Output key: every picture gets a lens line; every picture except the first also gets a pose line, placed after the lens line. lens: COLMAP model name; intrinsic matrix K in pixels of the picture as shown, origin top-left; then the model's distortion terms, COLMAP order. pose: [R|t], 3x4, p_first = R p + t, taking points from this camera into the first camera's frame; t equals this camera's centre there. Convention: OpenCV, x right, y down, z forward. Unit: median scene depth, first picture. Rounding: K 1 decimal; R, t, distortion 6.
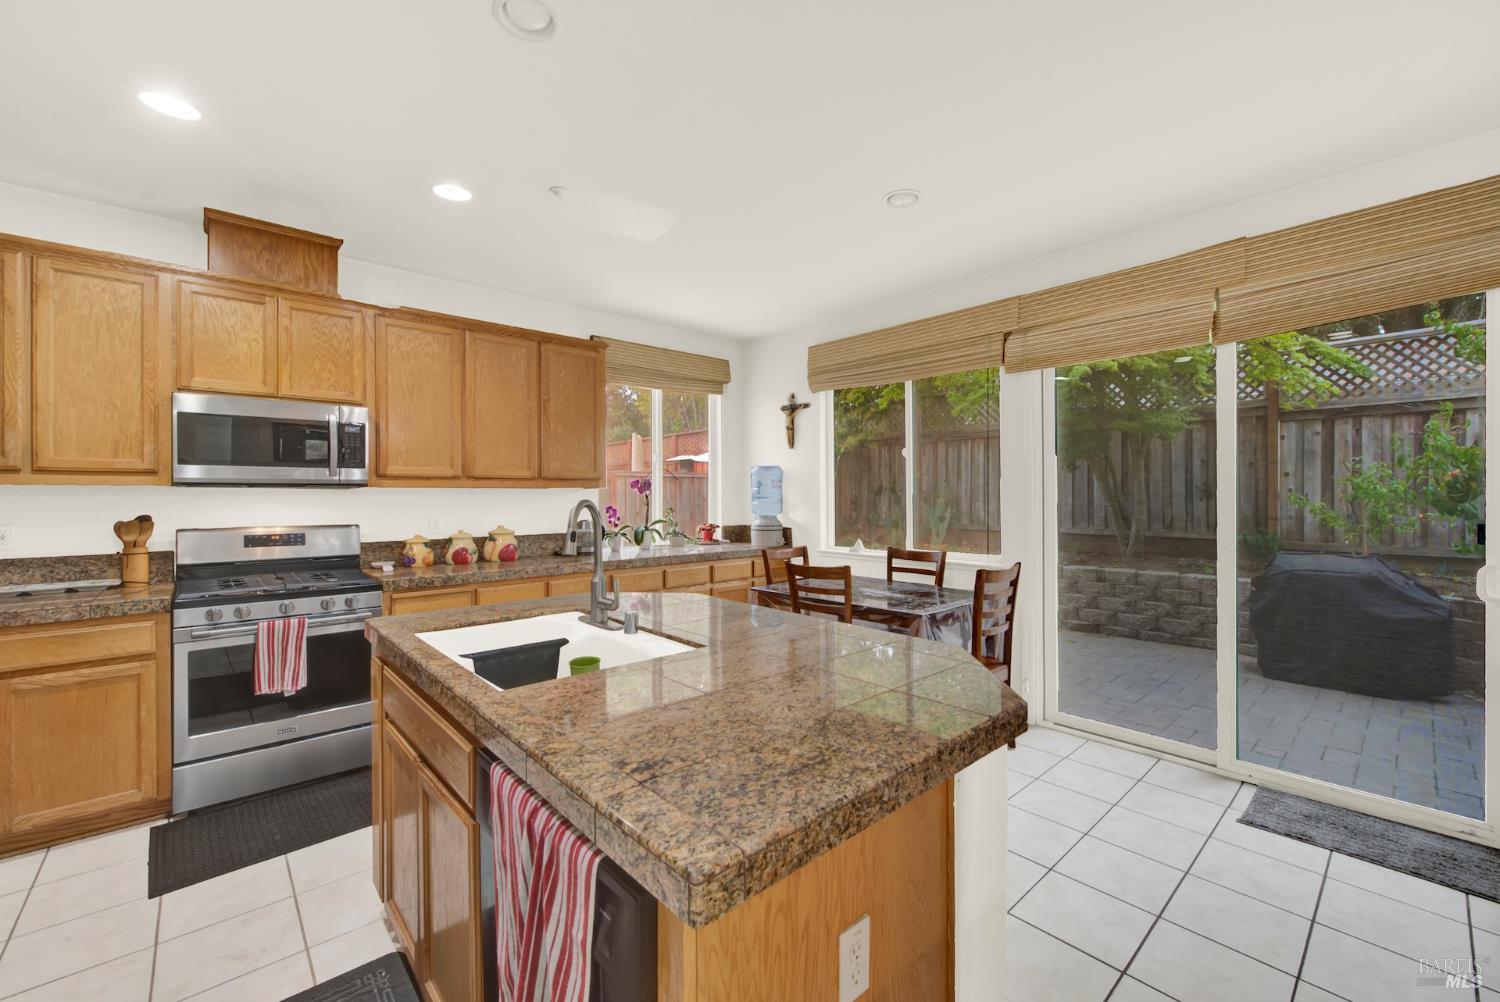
lens RADIAL K [[609.7, 0, 768.8], [0, 609.7, 501.2], [0, 0, 1]] dist [0.008417, -0.004276]
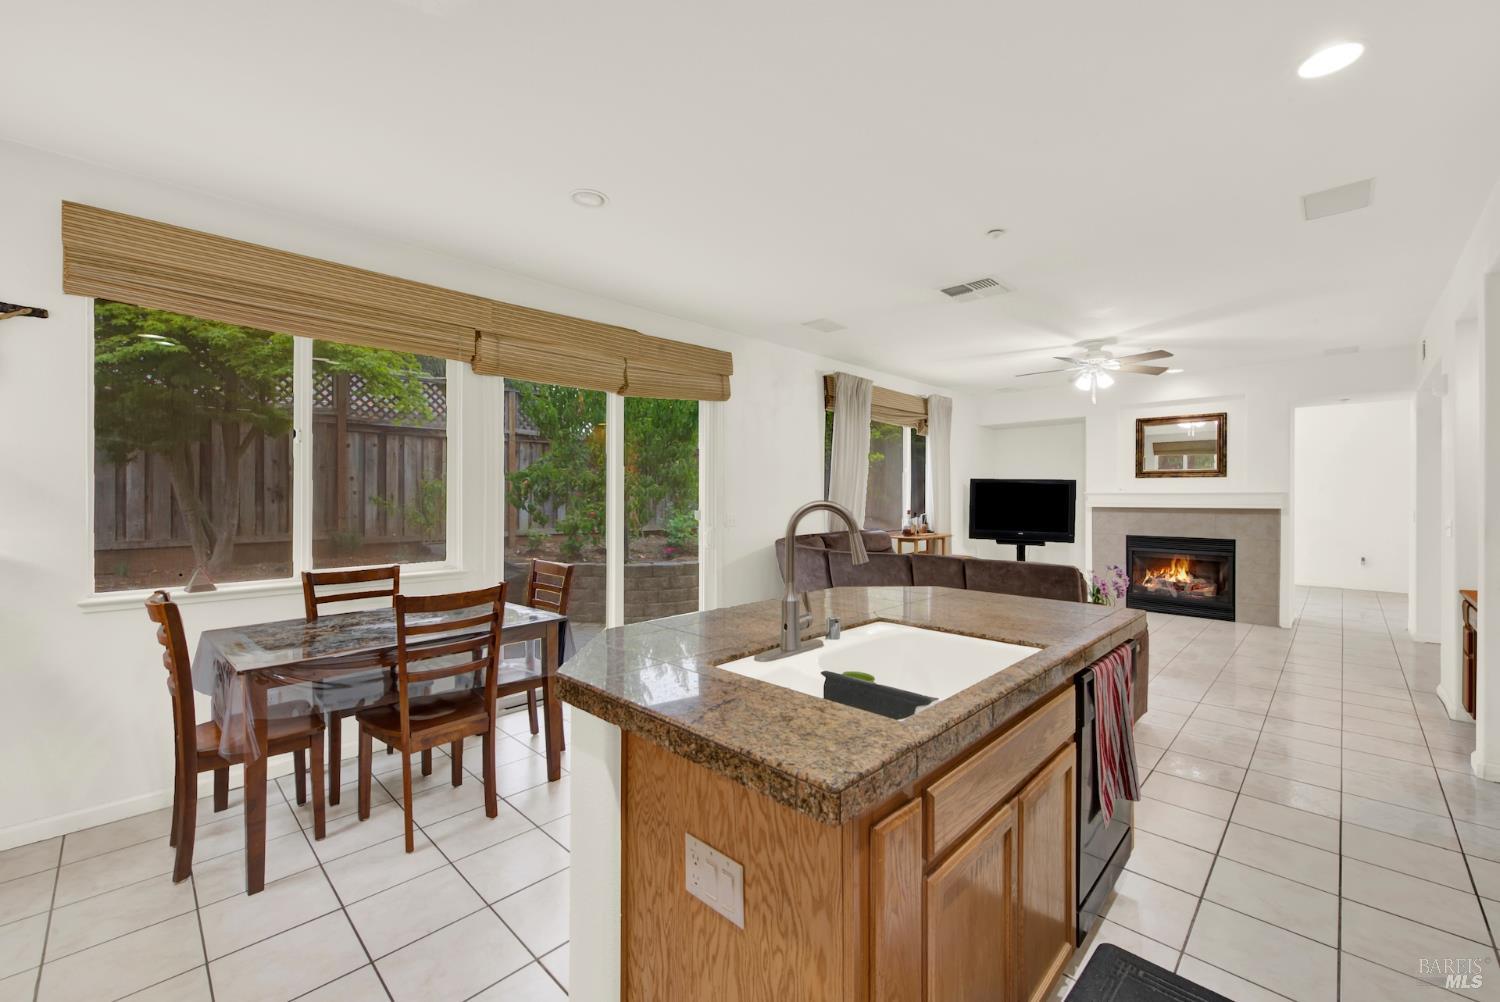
lens RADIAL K [[609.7, 0, 750.7], [0, 609.7, 503.2], [0, 0, 1]] dist [0.008417, -0.004276]
pose [[-0.055737, -0.010150, 0.998394, -0.602215], [0.010954, 0.999882, 0.010777, -0.004568], [-0.998385, 0.011537, -0.055619, 0.604719]]
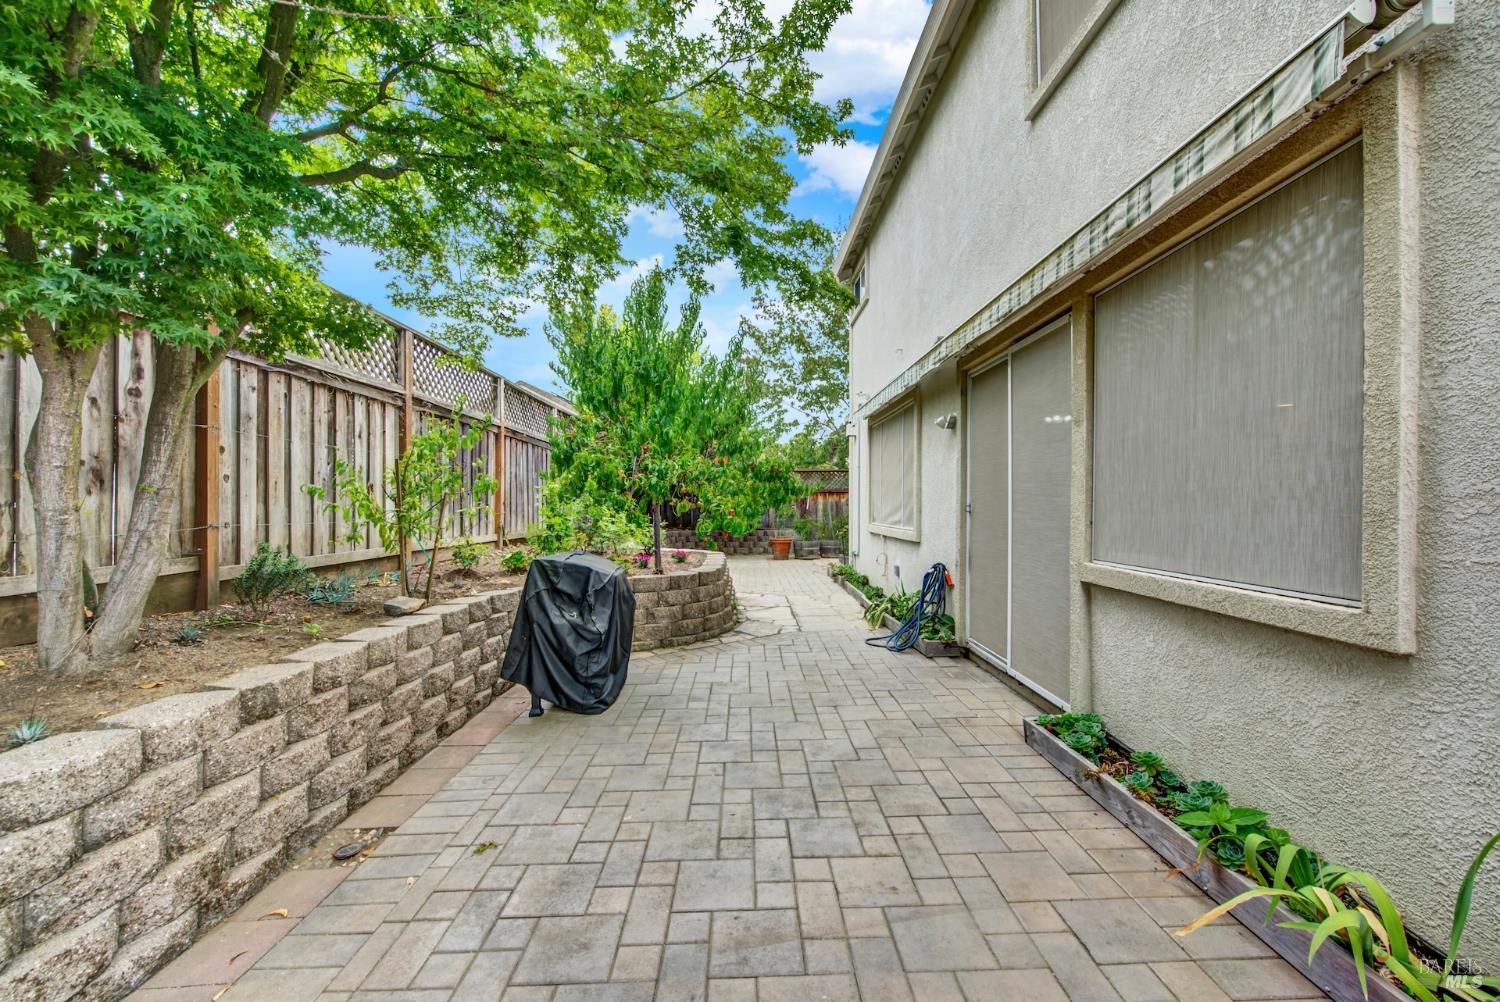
lens RADIAL K [[609.7, 0, 754.4], [0, 609.7, 502.9], [0, 0, 1]] dist [0.008417, -0.004276]
pose [[-0.750643, 0.004427, 0.660693, 0.188675], [0.008807, 0.999956, 0.003305, 0.014416], [-0.660649, 0.008300, -0.750649, 2.035290]]
